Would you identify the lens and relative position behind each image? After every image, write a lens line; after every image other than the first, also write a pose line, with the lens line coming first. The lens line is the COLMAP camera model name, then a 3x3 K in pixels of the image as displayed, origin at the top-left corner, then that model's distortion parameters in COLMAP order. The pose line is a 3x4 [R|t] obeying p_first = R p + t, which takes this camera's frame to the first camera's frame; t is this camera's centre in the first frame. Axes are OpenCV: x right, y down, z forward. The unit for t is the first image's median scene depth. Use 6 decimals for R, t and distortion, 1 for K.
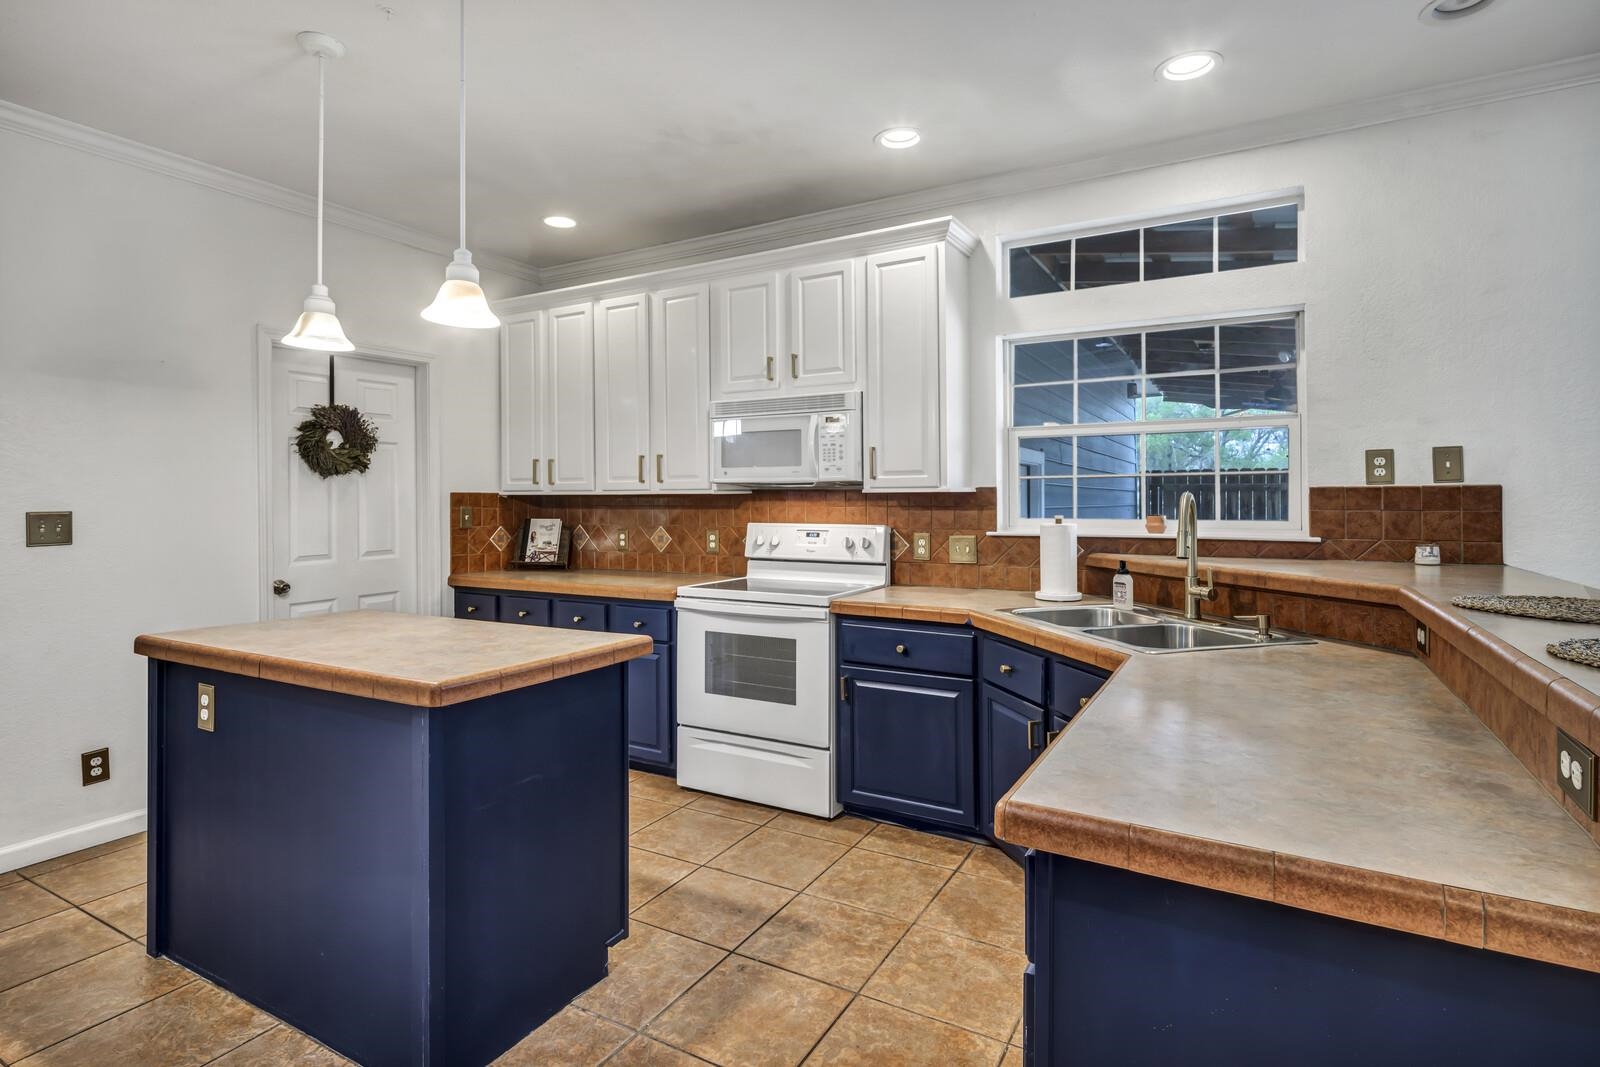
lens RADIAL K [[795.8, 0, 800.9], [0, 795.8, 495.7], [0, 0, 1]] dist [0.000898, -0.000579]
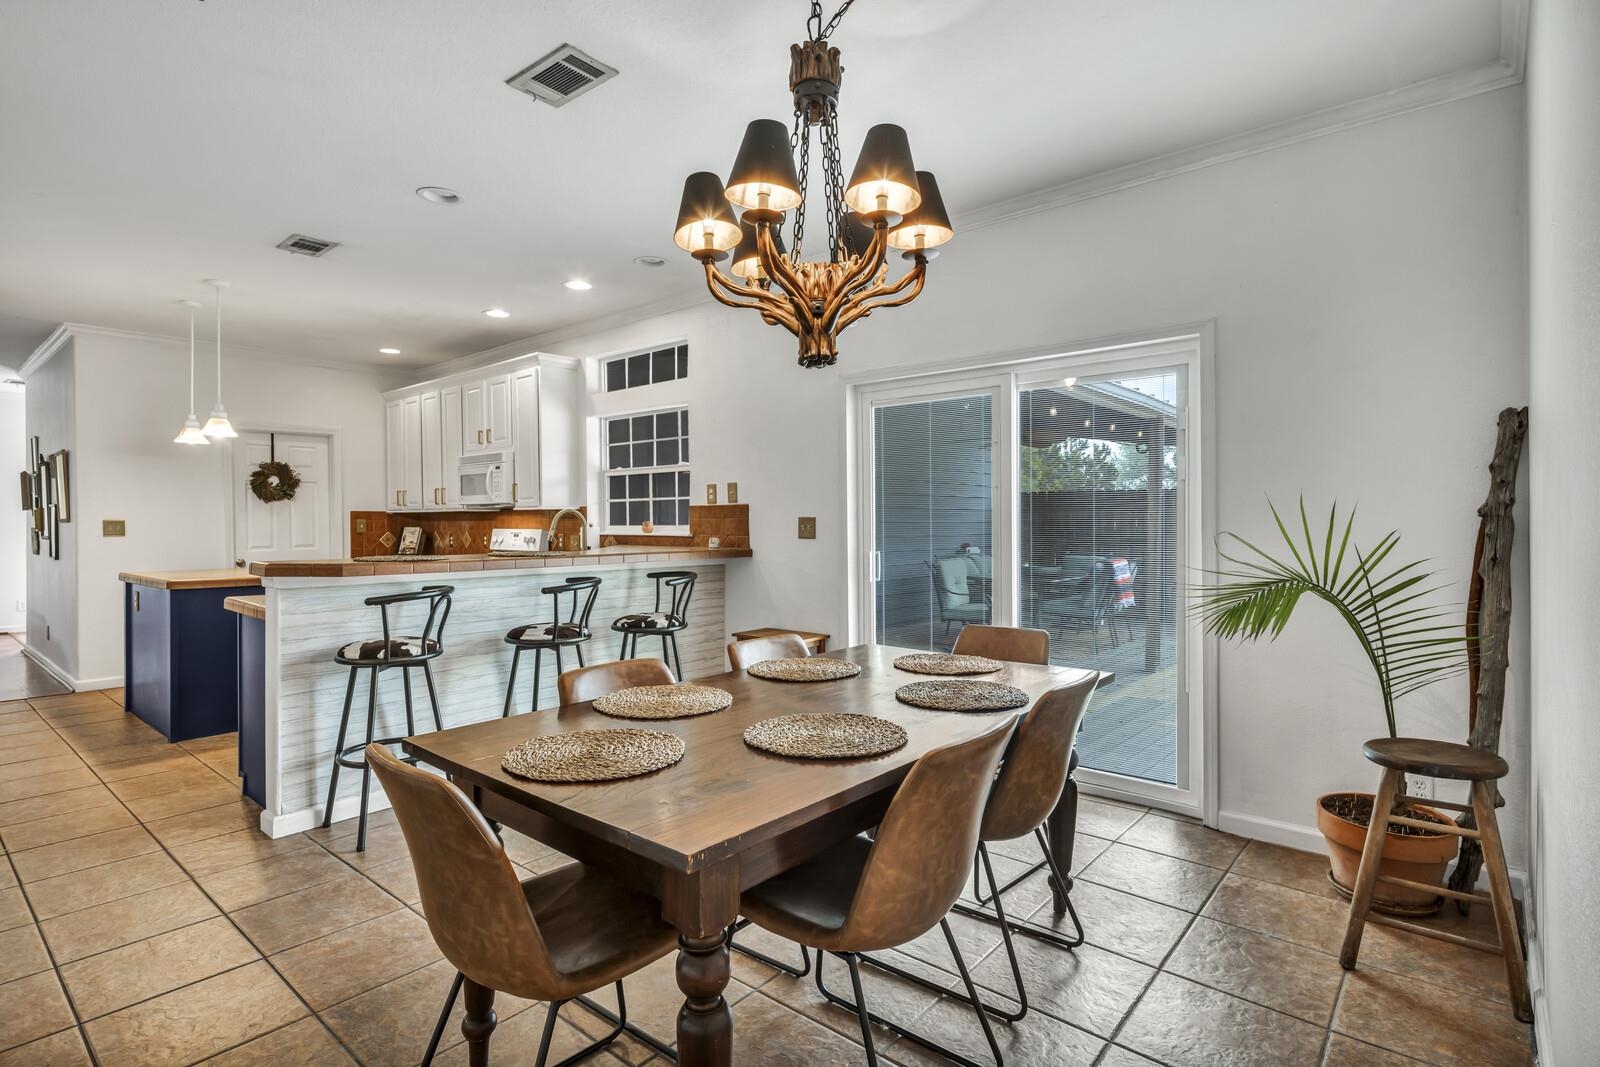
lens RADIAL K [[800.0, 0, 798.5], [0, 800.0, 526.2], [0, 0, 1]] dist [0.000342, 0.000045]
pose [[0.979658, 0.001360, -0.200670, 0.935294], [0.000879, 0.999938, 0.011068, 0.011641], [0.200672, -0.011020, 0.979596, -0.522325]]
